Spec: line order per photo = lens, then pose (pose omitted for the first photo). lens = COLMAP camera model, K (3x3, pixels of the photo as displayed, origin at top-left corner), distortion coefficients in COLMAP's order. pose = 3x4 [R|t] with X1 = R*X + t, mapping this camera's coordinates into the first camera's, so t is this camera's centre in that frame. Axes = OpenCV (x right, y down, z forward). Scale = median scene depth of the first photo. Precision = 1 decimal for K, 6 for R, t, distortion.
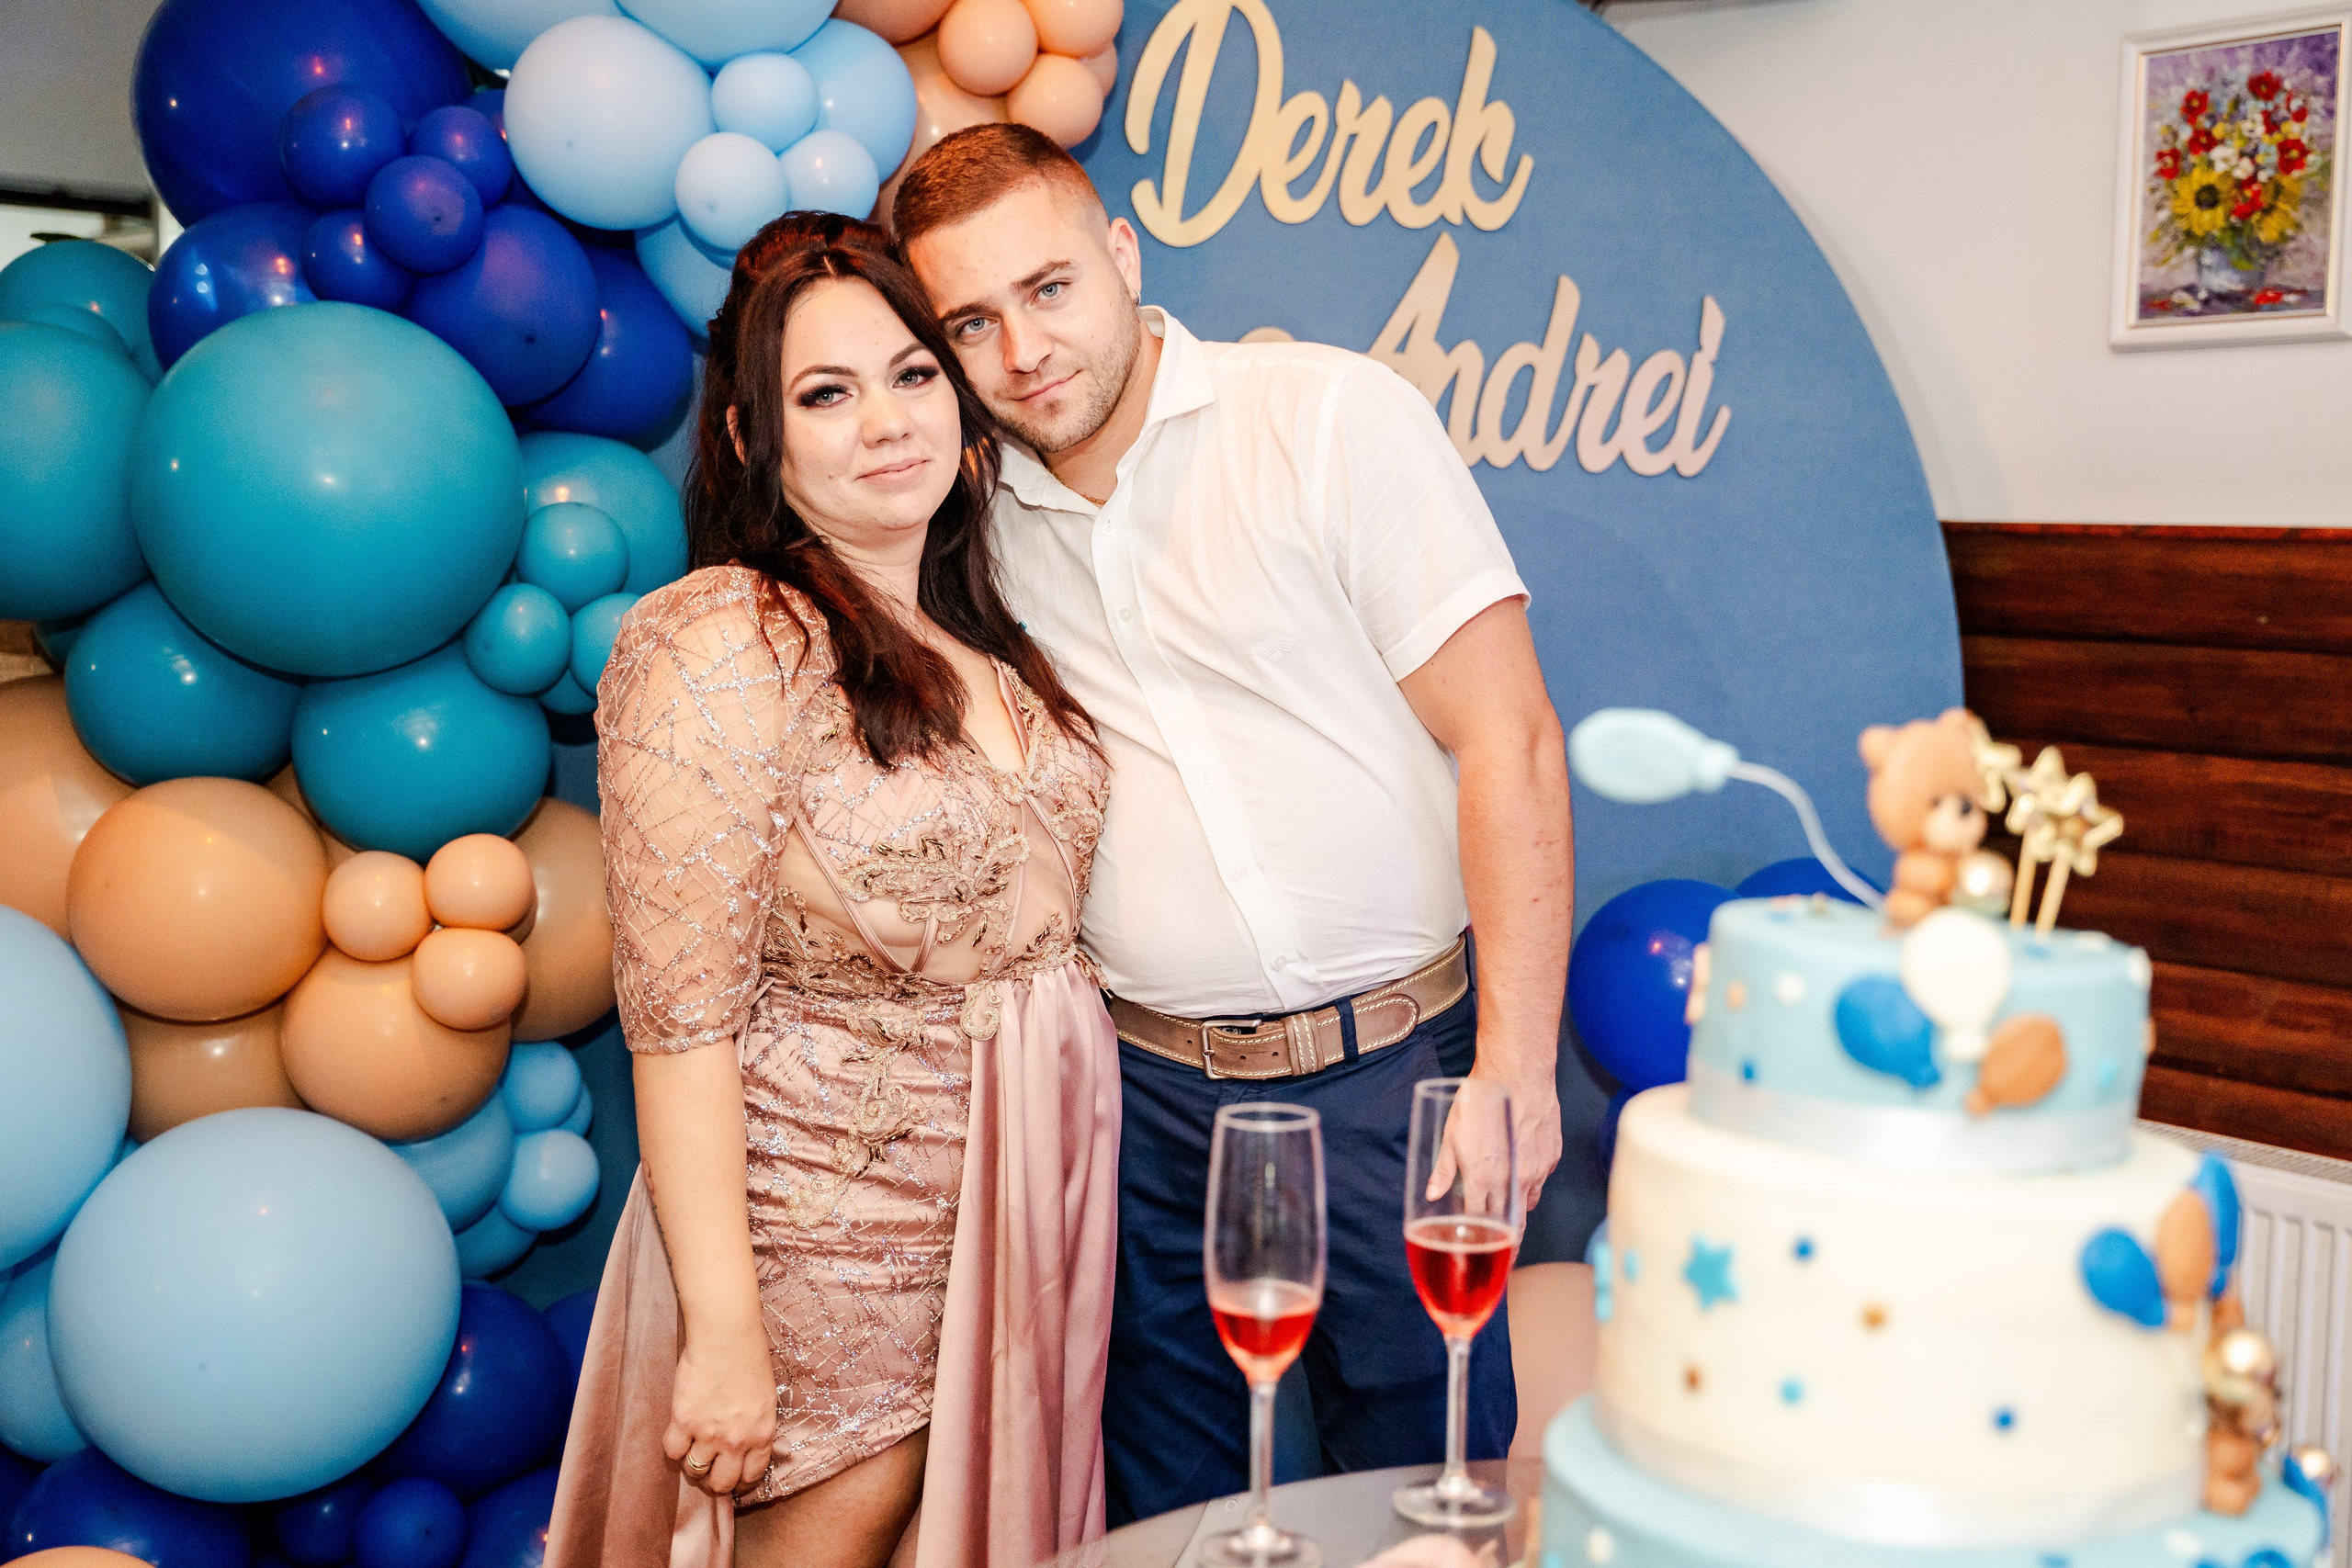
lens RADIAL K [[2702.7, 0, 1176.0], [0, 2702.7, 784.0], [0, 0, 1]] dist [0.004154, 0.084831]
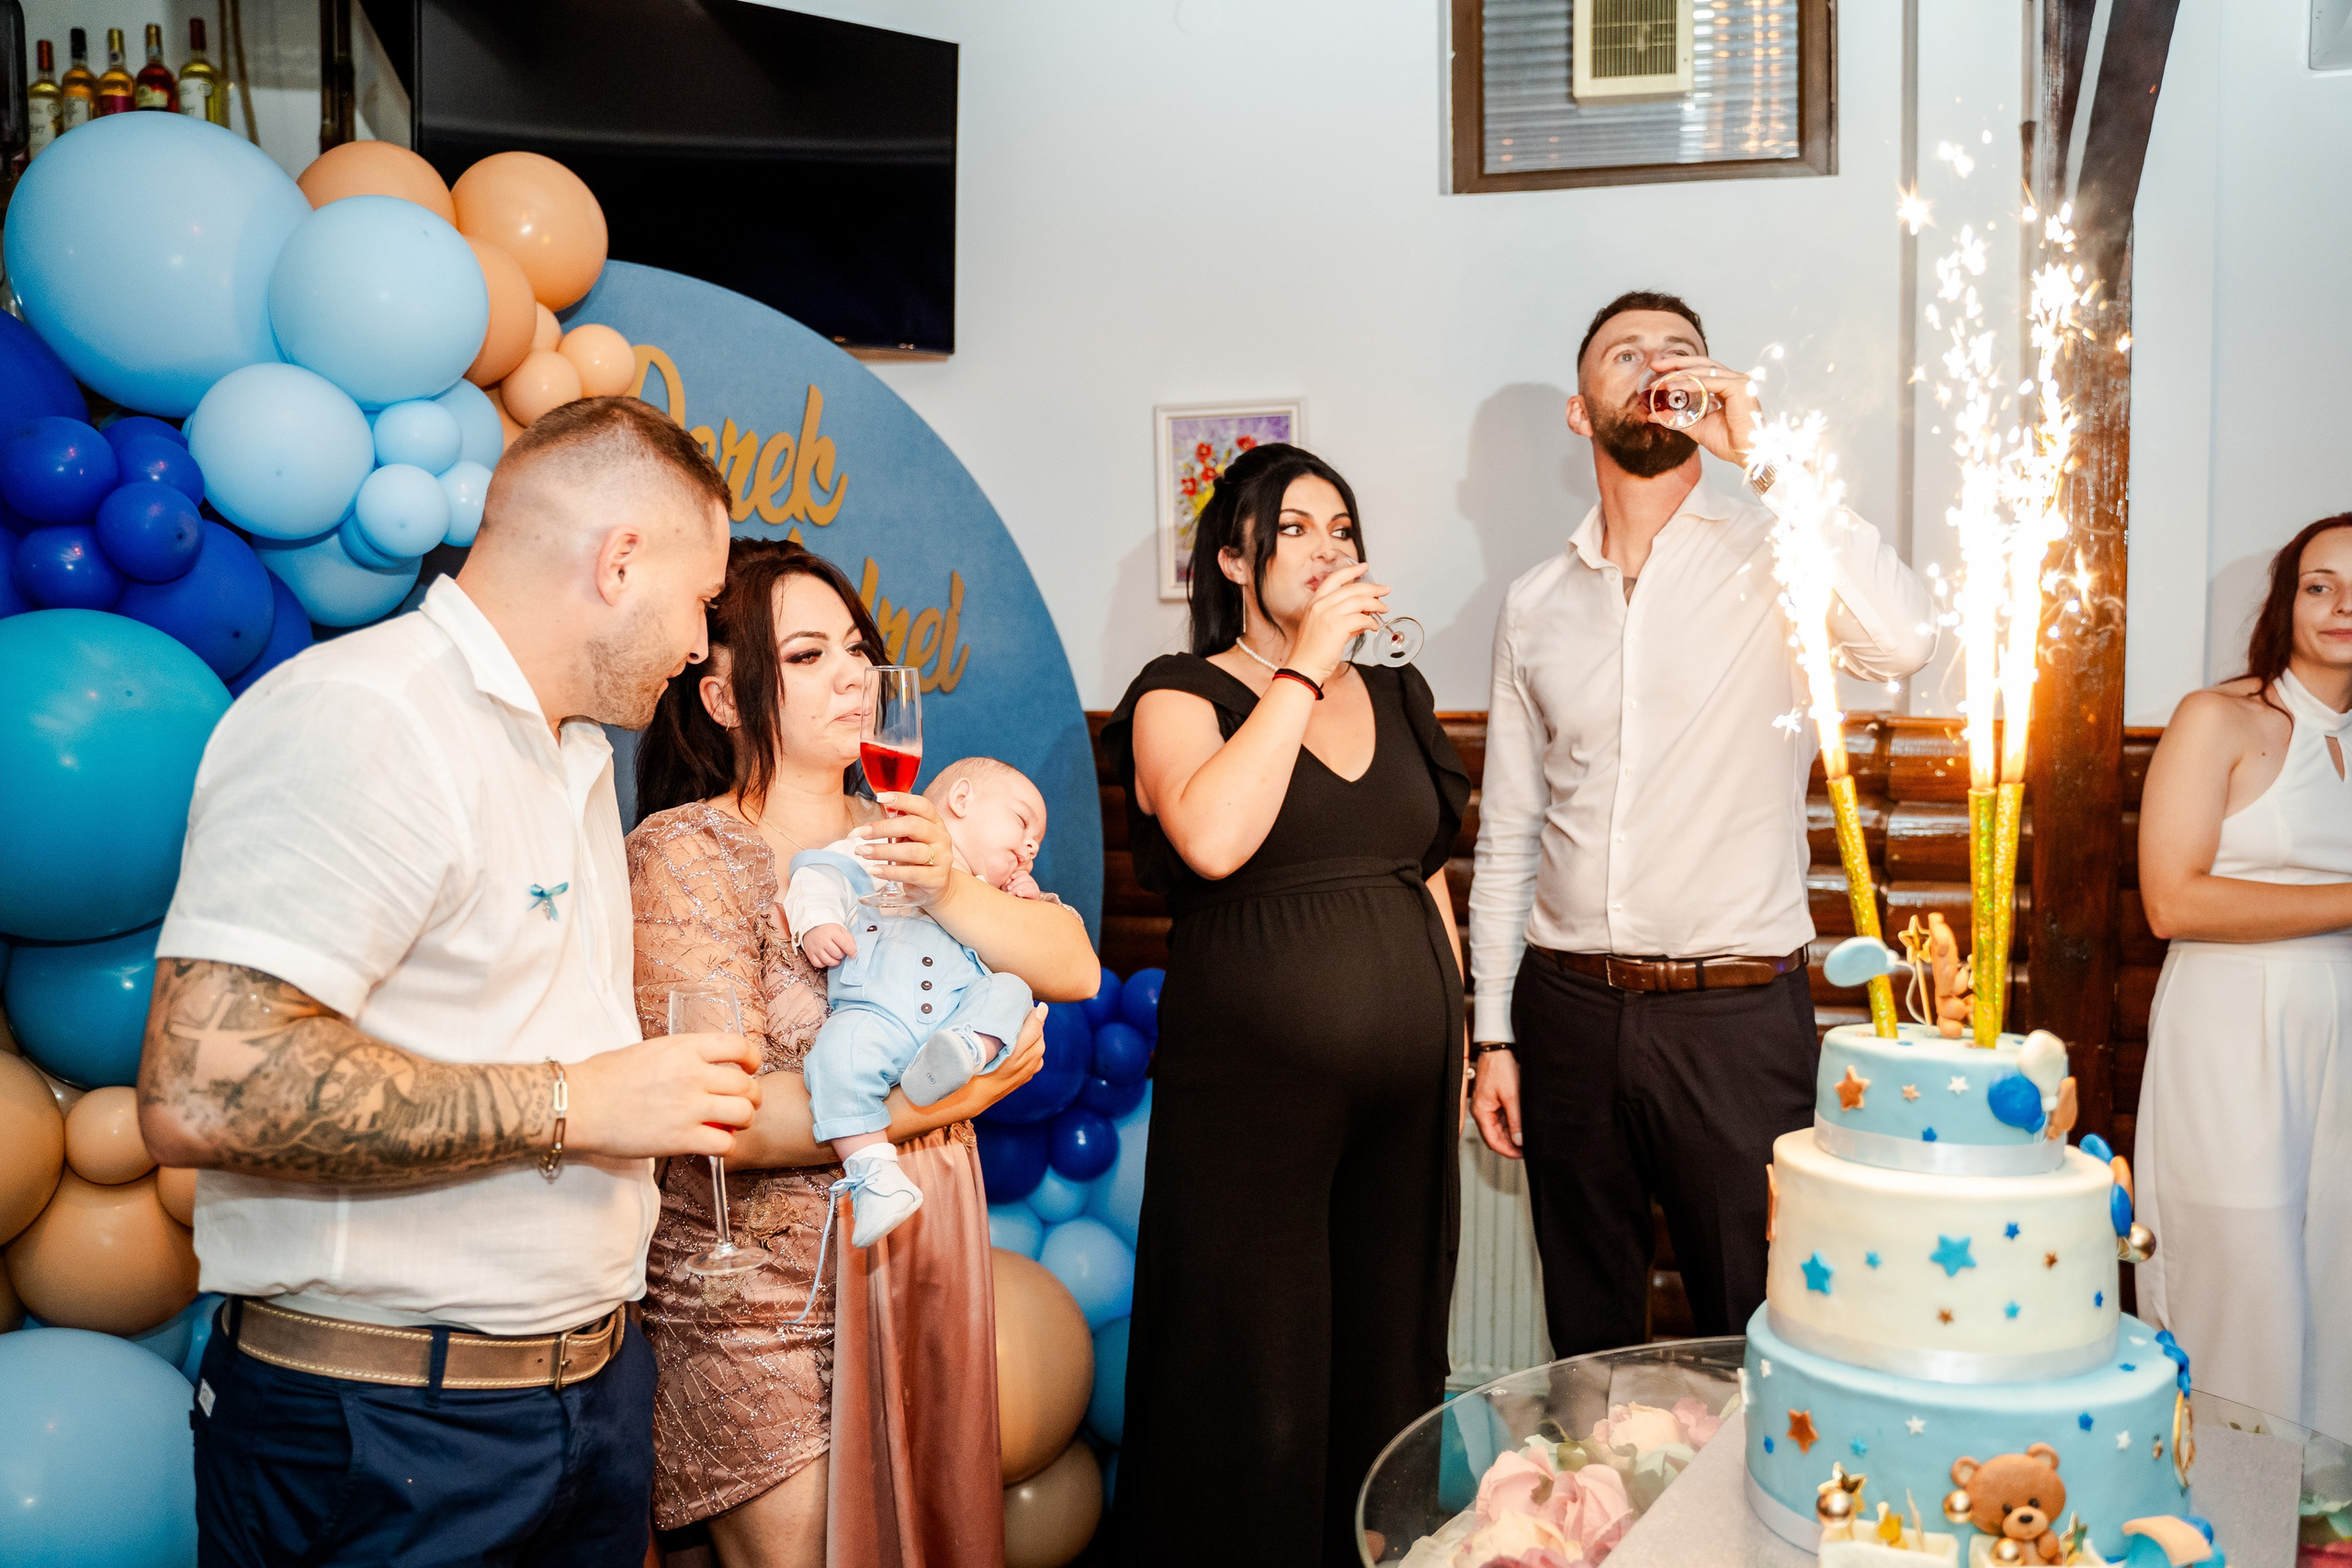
lens RADIAL K [[1910.6, 0, 1176.0], [0, 1910.6, 784.0], [0, 0, 1]] dist [-0.113432, 0.089344]
pose [[0.826519, -0.063074, 0.559364, -0.326185], [0.077990, 0.996950, -0.002822, -0.059635], [-0.557480, 0.045957, 0.828918, 0.094093]]
